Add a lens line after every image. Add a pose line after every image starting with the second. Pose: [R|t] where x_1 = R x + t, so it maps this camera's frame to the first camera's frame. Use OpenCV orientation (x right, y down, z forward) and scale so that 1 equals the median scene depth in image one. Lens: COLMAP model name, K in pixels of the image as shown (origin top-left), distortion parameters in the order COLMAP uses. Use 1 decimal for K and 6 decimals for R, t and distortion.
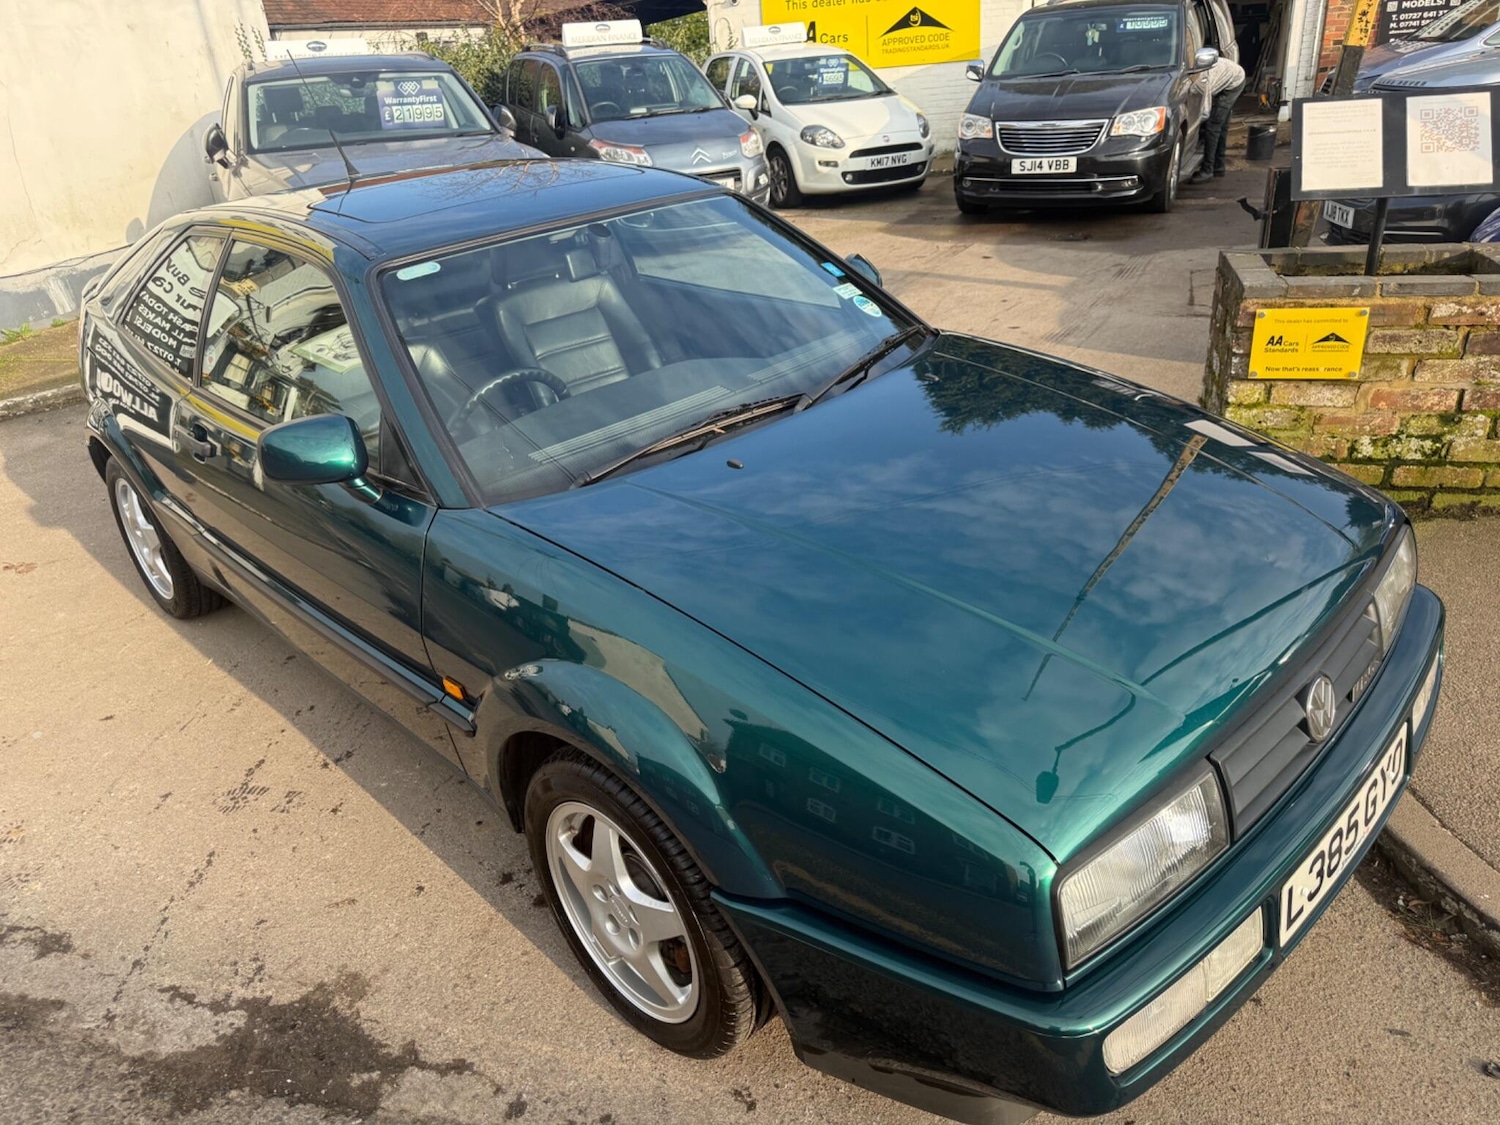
lens RADIAL K [[1061.5, 0, 742.5], [0, 1061.5, 569.5], [0, 0, 1]] dist [0.005578, -0.007085]
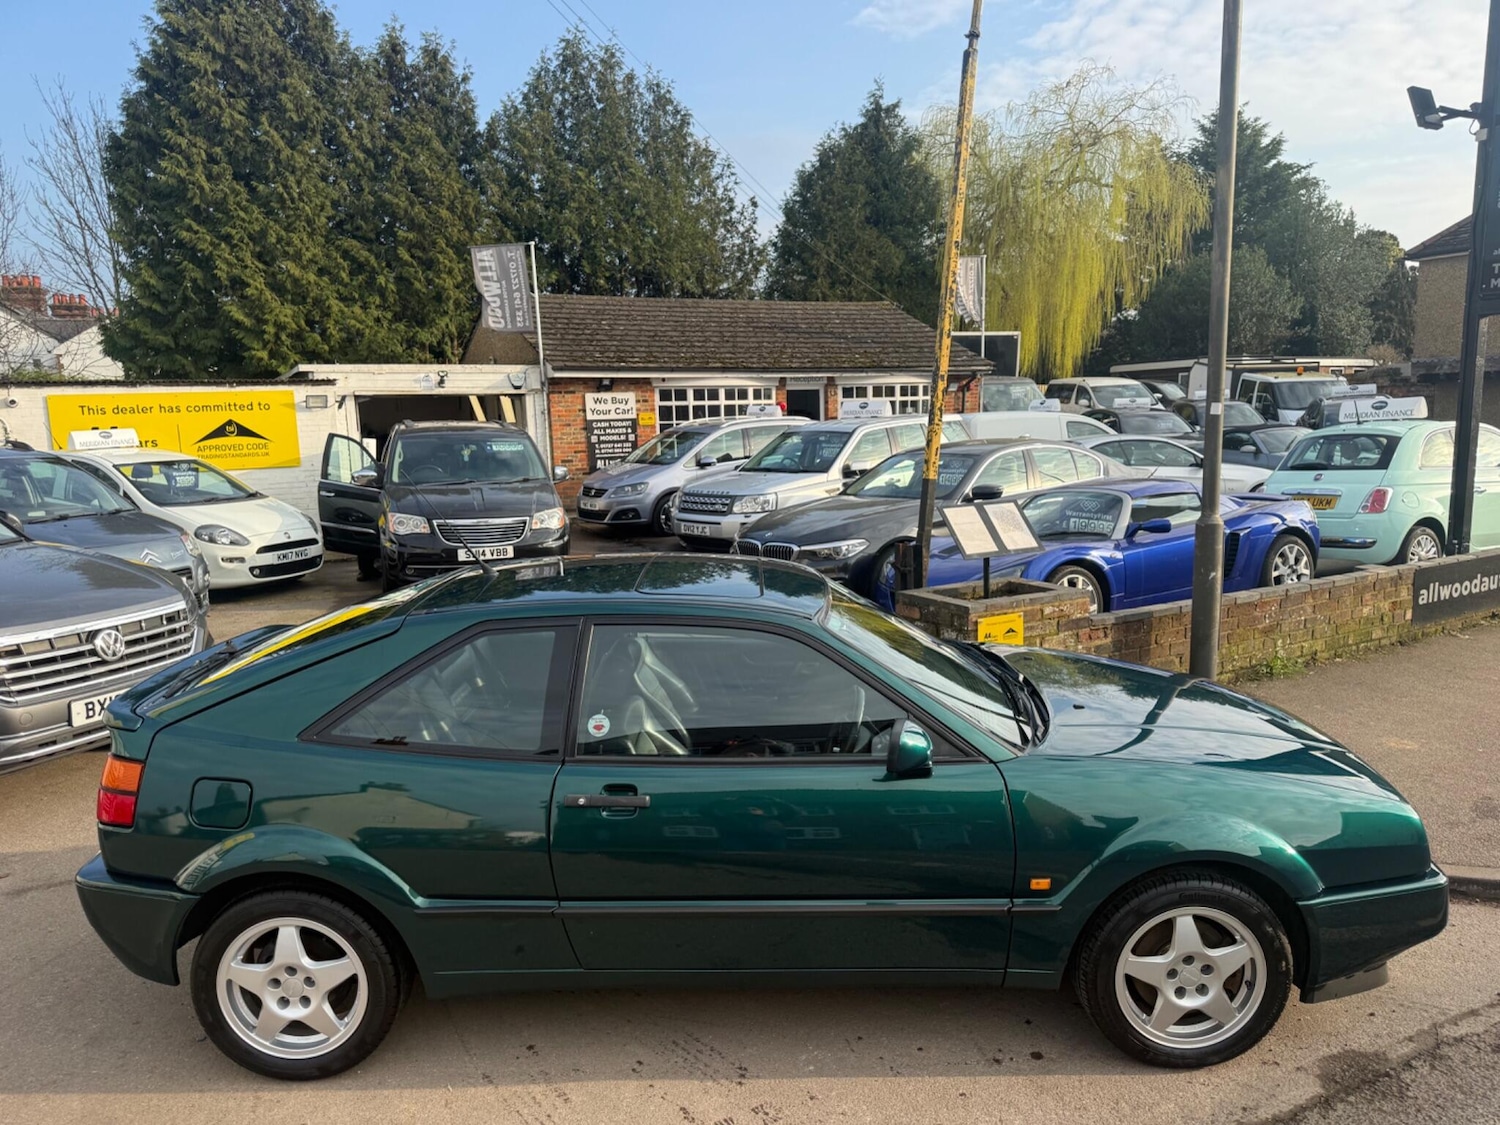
lens RADIAL K [[1029.9, 0, 755.7], [0, 1029.9, 592.1], [0, 0, 1]] dist [0.073017, -0.092344]
pose [[0.701691, -0.063482, 0.709648, -0.965482], [0.287094, 0.936774, -0.200076, -0.057114], [-0.652079, 0.344127, 0.675551, 0.093642]]
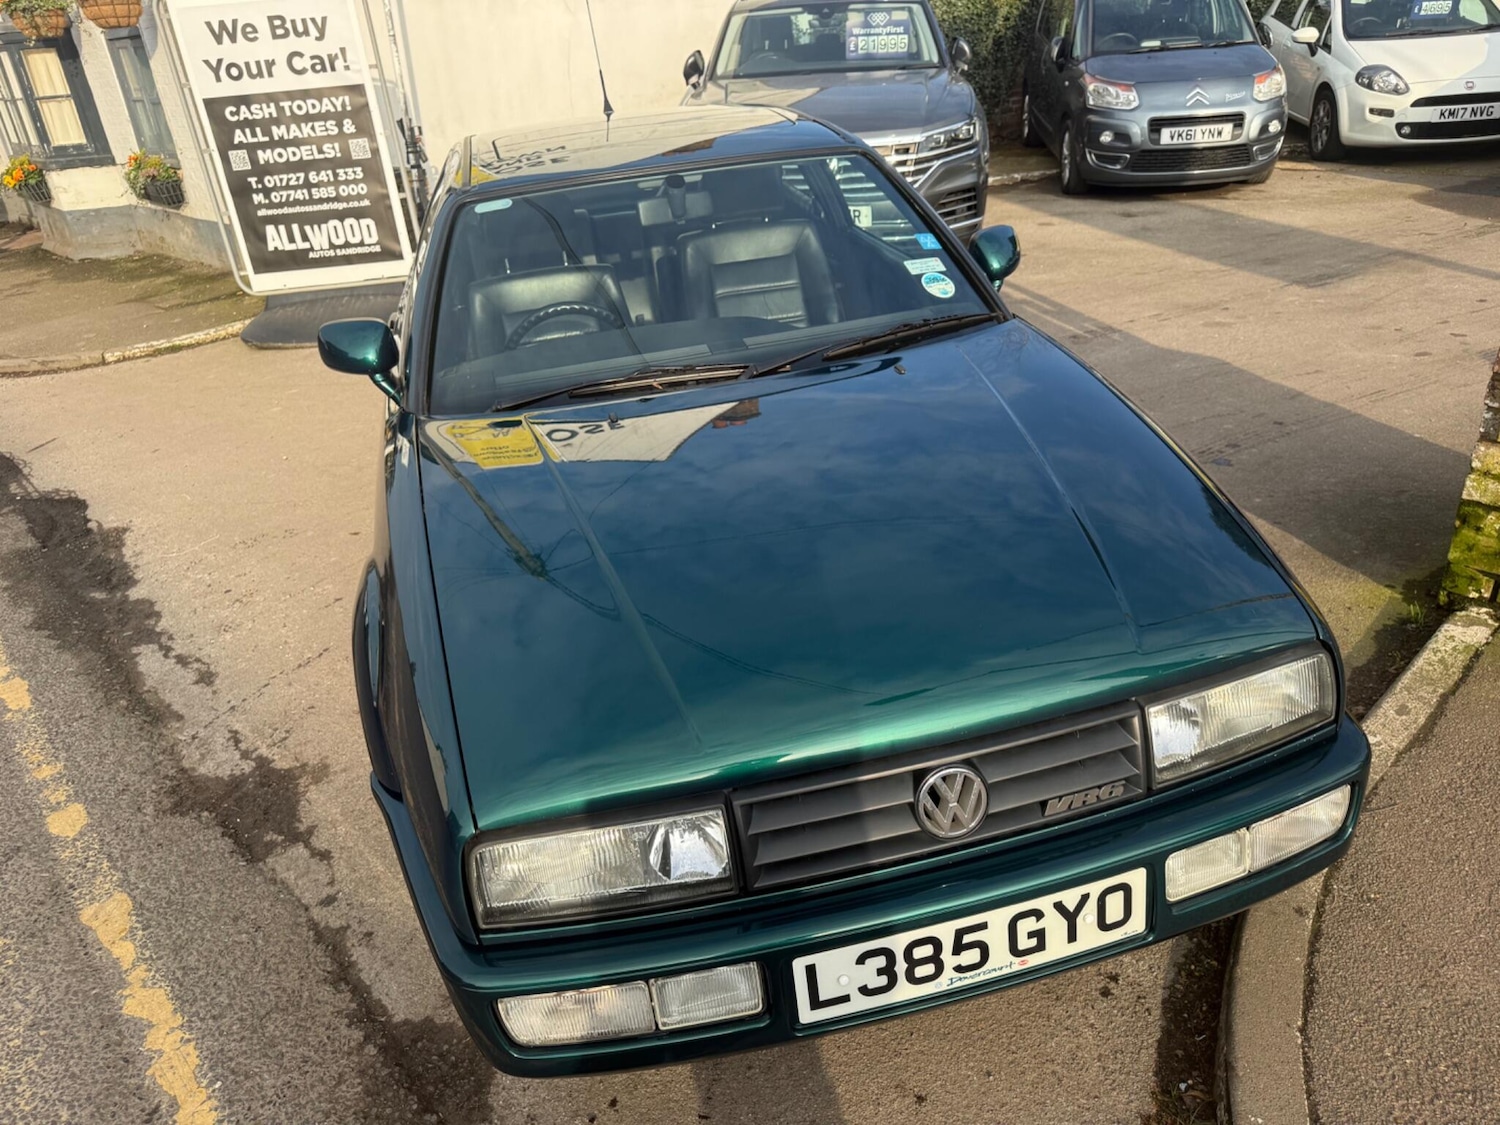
lens RADIAL K [[1065.2, 0, 752.6], [0, 1065.2, 565.5], [0, 0, 1]] dist [-0.002692, -0.009164]
pose [[0.863061, 0.238463, -0.445265, 0.390624], [-0.211945, 0.971152, 0.109288, -0.063888], [0.458481, 0.000050, 0.888704, 0.074582]]
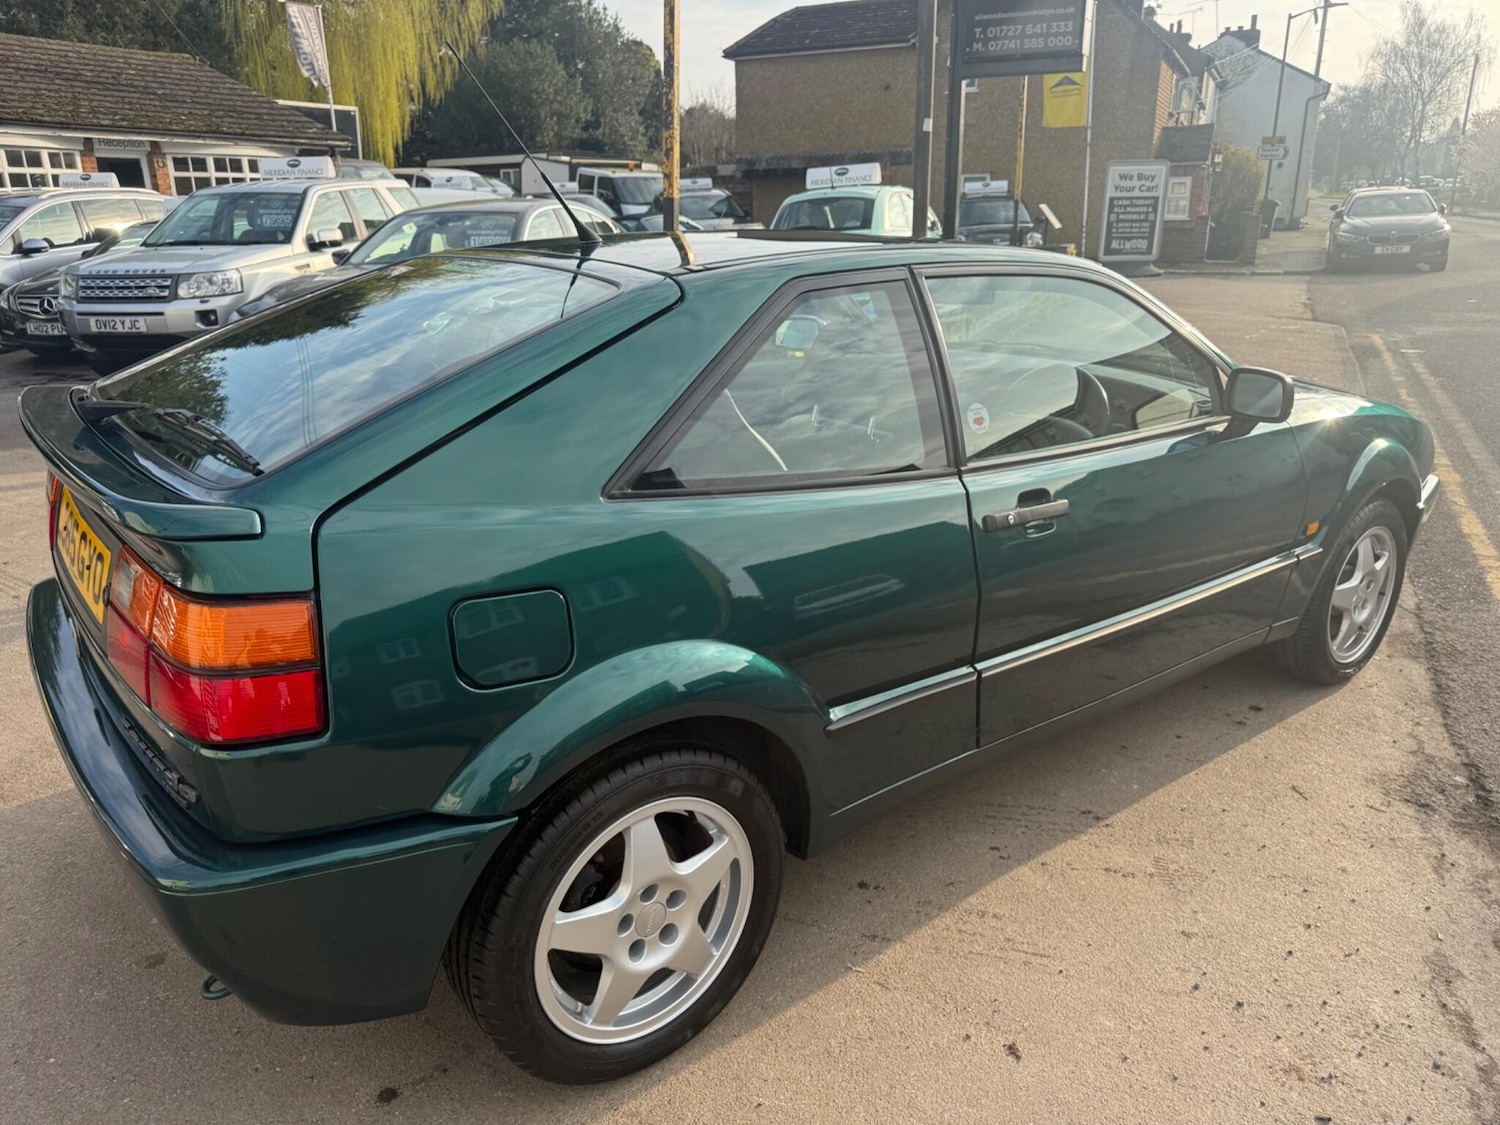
lens RADIAL K [[1053.2, 0, 748.0], [0, 1053.2, 568.2], [0, 0, 1]] dist [0.026272, -0.027647]
pose [[0.125367, -0.248978, 0.960361, -1.092907], [0.441810, 0.880727, 0.170658, -0.262219], [-0.888306, 0.402903, 0.220415, 0.865454]]
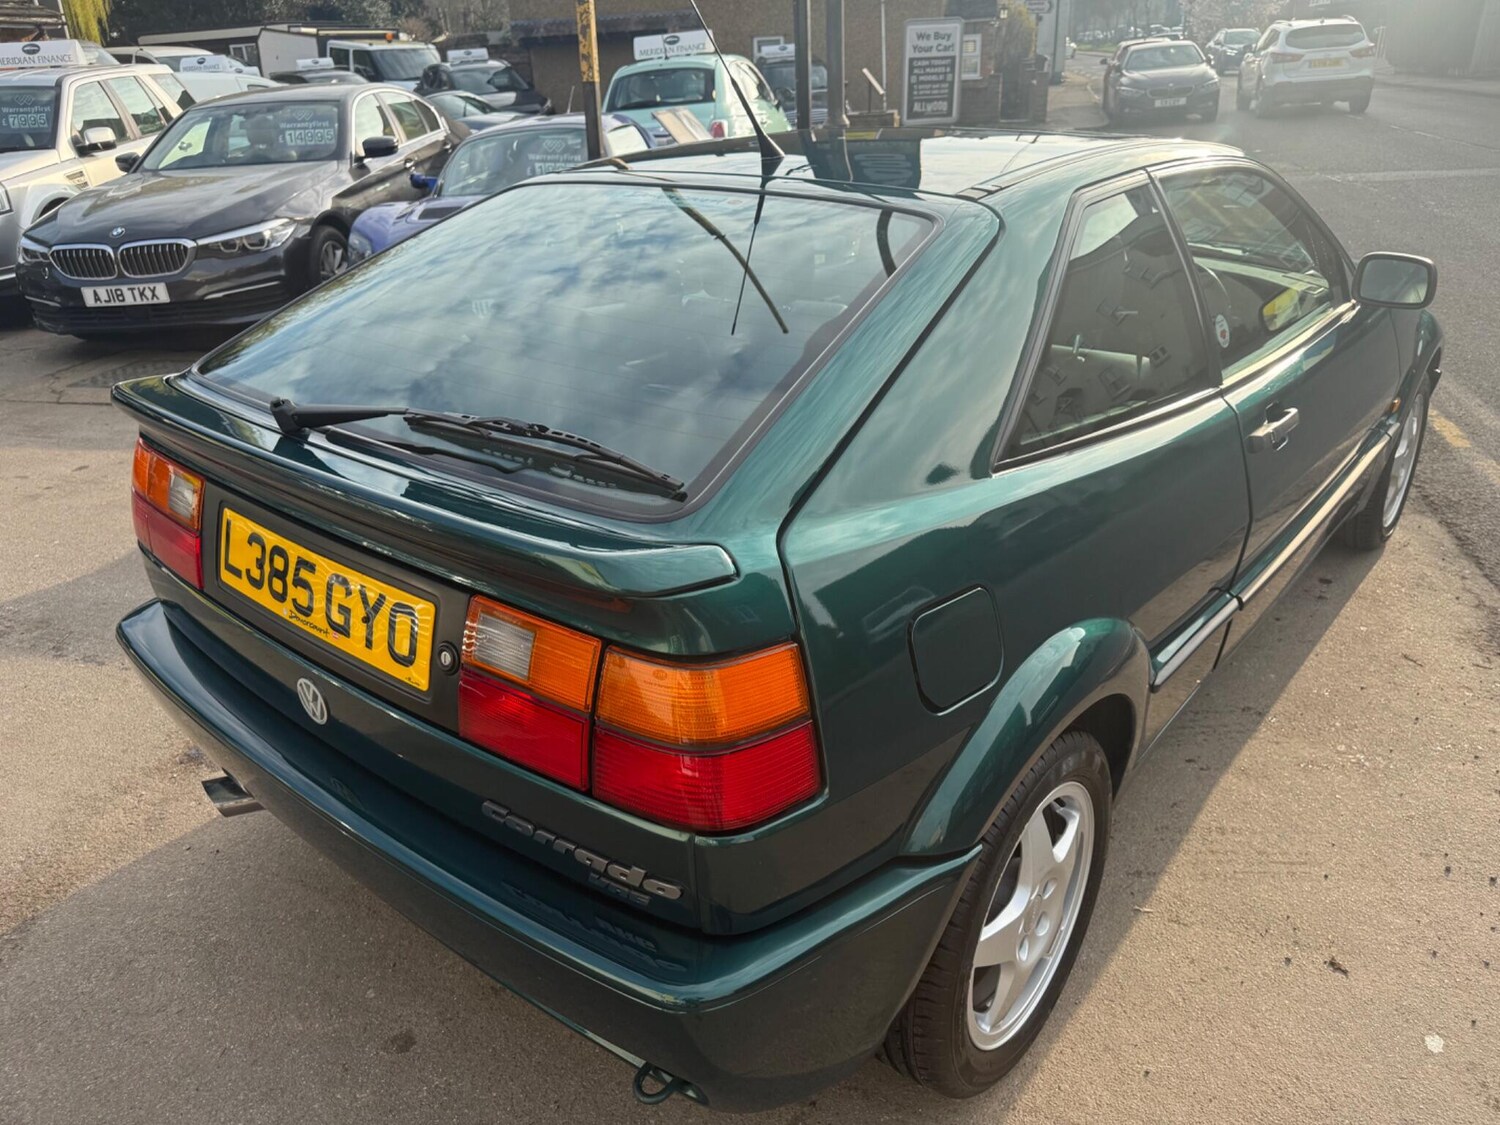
lens RADIAL K [[1058.8, 0, 740.1], [0, 1058.8, 567.8], [0, 0, 1]] dist [0.006739, -0.007749]
pose [[-0.080234, -0.352994, 0.932179, -1.028303], [0.484606, 0.803417, 0.345946, -0.410143], [-0.871045, 0.479497, 0.106602, 1.092353]]
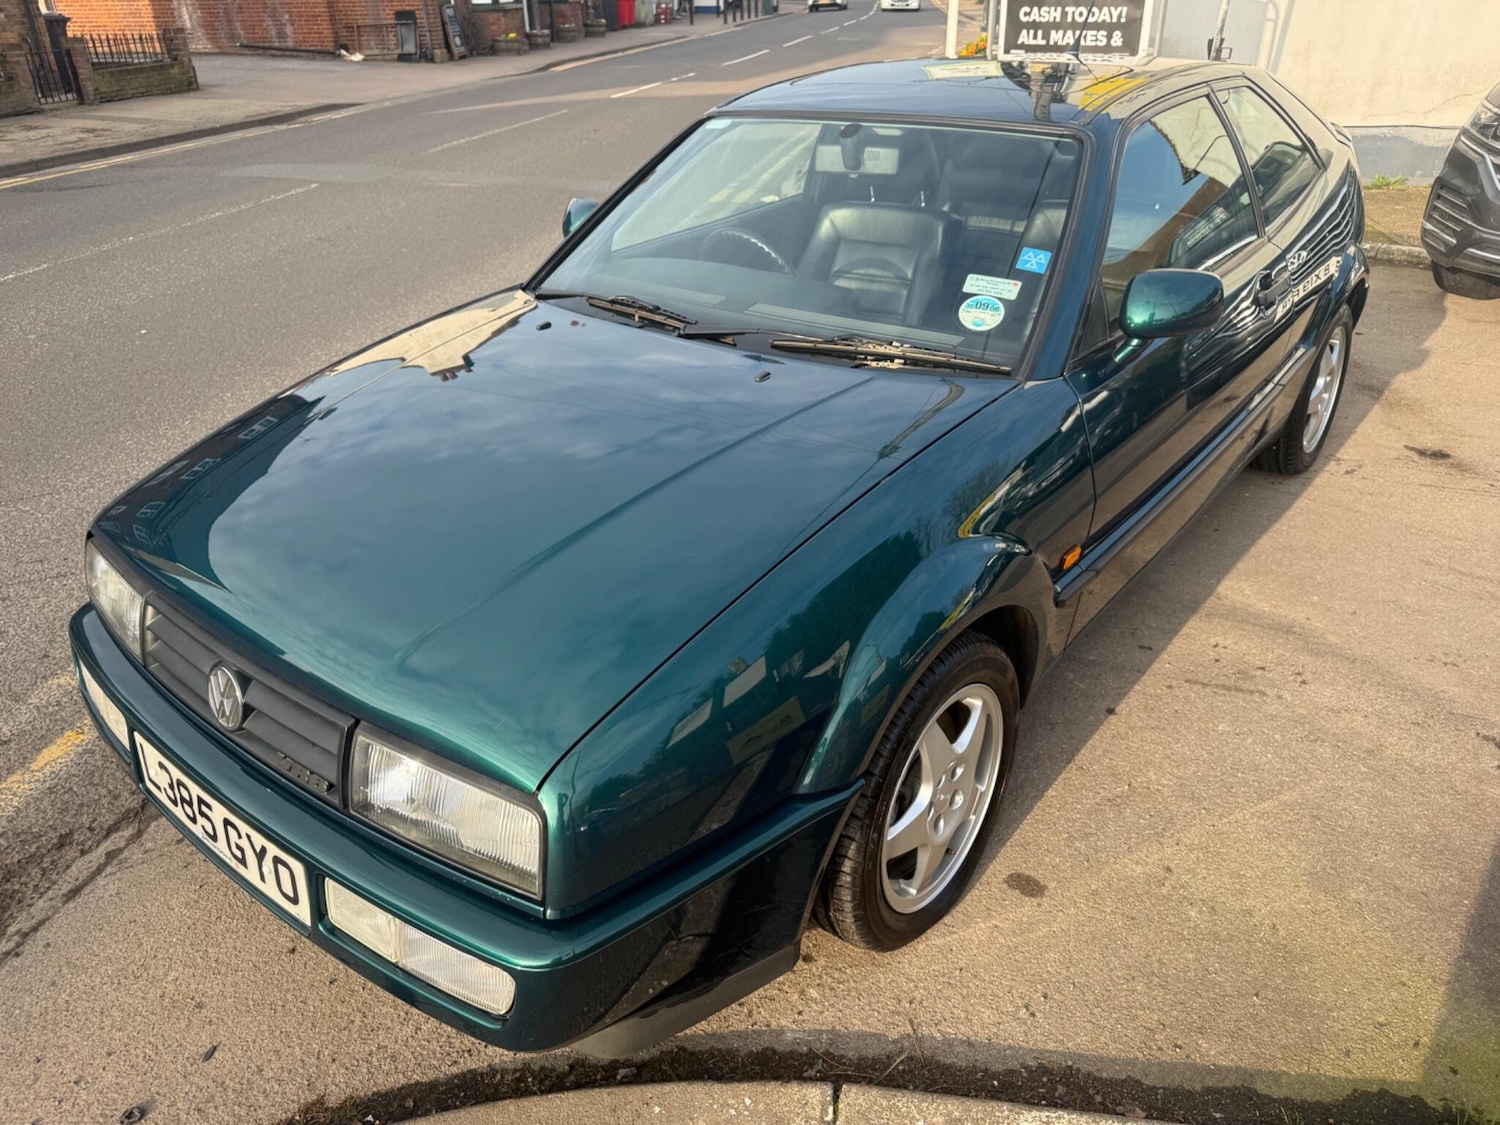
lens RADIAL K [[1049.3, 0, 747.7], [0, 1049.3, 577.0], [0, 0, 1]] dist [0.011305, -0.009623]
pose [[0.119189, 0.551138, -0.825857, 0.699367], [-0.425902, 0.779753, 0.458903, -0.319247], [0.896884, 0.297038, 0.327669, 0.568796]]
